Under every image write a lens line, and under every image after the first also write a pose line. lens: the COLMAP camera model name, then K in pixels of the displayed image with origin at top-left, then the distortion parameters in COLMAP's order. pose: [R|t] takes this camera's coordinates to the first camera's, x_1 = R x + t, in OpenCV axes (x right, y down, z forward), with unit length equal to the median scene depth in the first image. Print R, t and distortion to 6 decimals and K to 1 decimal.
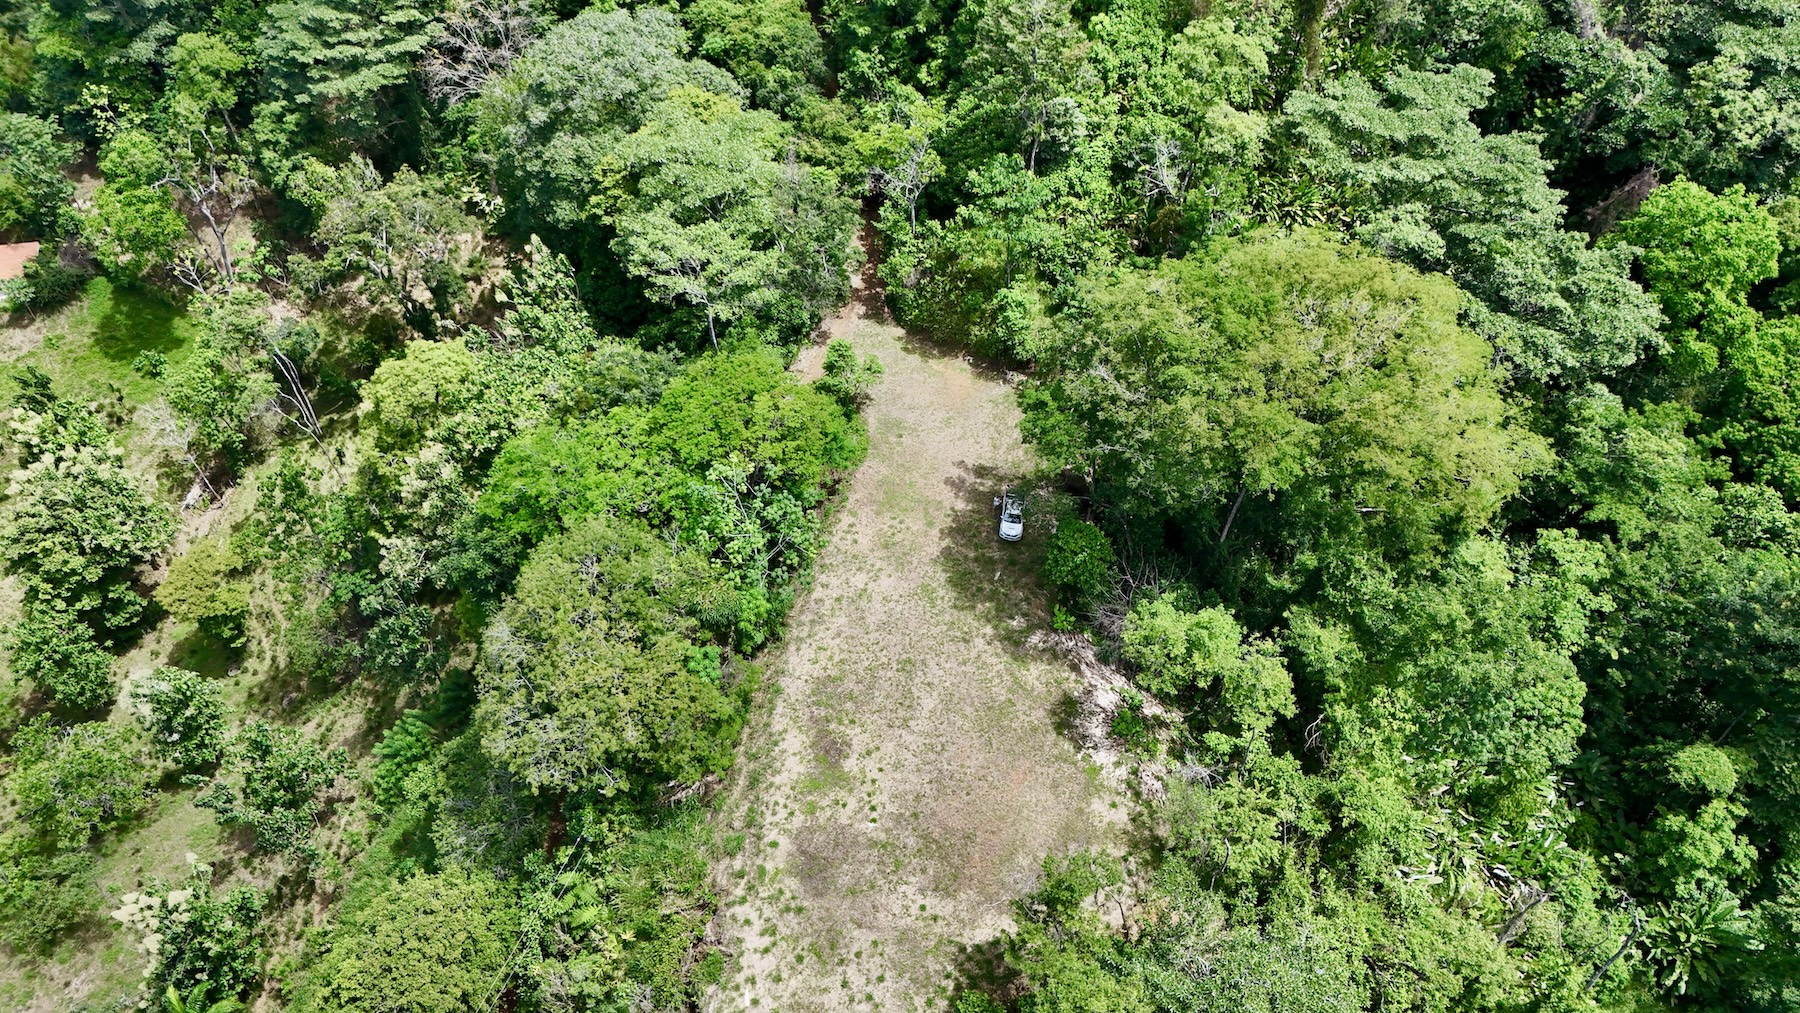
lens RADIAL K [[1303.2, 0, 907.7], [0, 1303.2, 507.5], [0, 0, 1]] dist [0.058586, -0.050079]
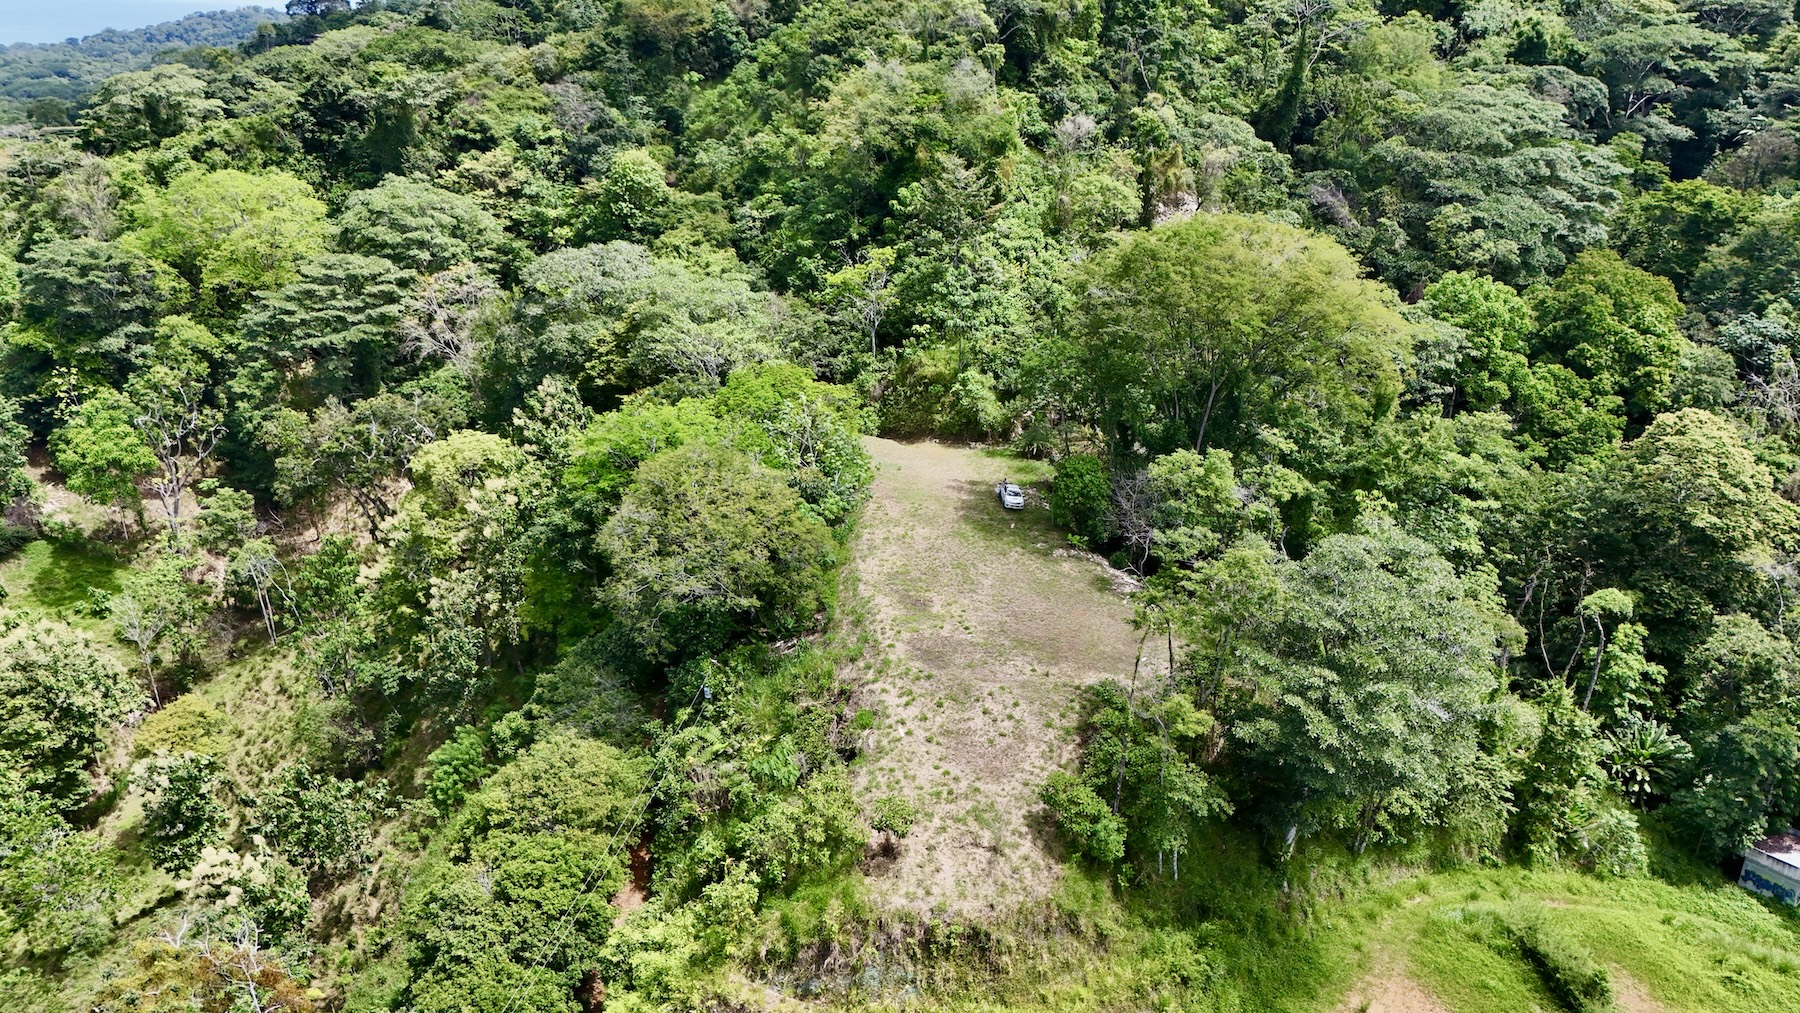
lens RADIAL K [[1303.2, 0, 906.6], [0, 1303.2, 515.0], [0, 0, 1]] dist [0.058586, -0.050079]
pose [[0.983239, -0.051469, 0.174903, -0.182337], [0.115363, 0.918491, -0.378241, 0.377617], [-0.141180, 0.392079, 0.909034, -0.041121]]
